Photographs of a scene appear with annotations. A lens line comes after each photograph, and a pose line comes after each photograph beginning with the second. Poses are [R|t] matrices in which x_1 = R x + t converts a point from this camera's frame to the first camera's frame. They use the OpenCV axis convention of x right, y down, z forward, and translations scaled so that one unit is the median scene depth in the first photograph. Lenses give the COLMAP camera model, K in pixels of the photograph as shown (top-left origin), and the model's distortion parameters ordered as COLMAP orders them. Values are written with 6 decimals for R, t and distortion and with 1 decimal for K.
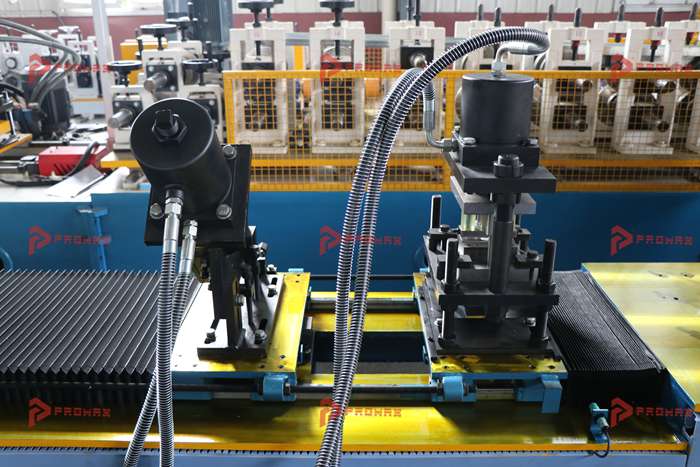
lens RADIAL K [[763.2, 0, 350.2], [0, 763.2, 234.1], [0, 0, 1]] dist [0.003497, 0.000000]
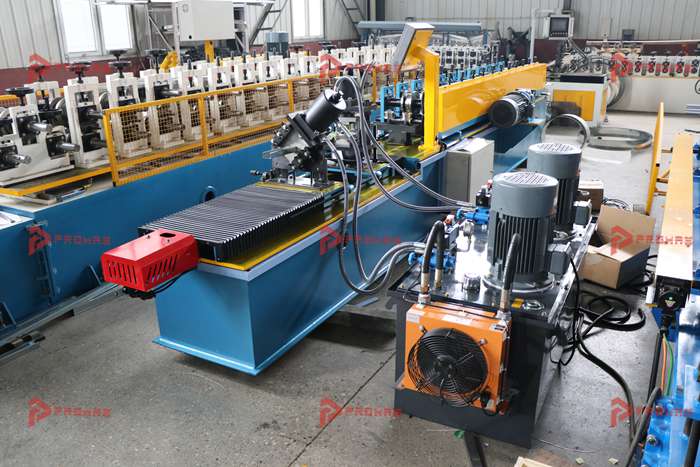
lens RADIAL K [[619.5, 0, 349.6], [0, 619.5, 233.5], [0, 0, 1]] dist [0.006071, 0.003664]
pose [[0.463441, -0.303961, 0.832364, -0.875019], [0.338504, 0.928817, 0.150712, 0.002105], [-0.818925, 0.211912, 0.533344, -0.035591]]
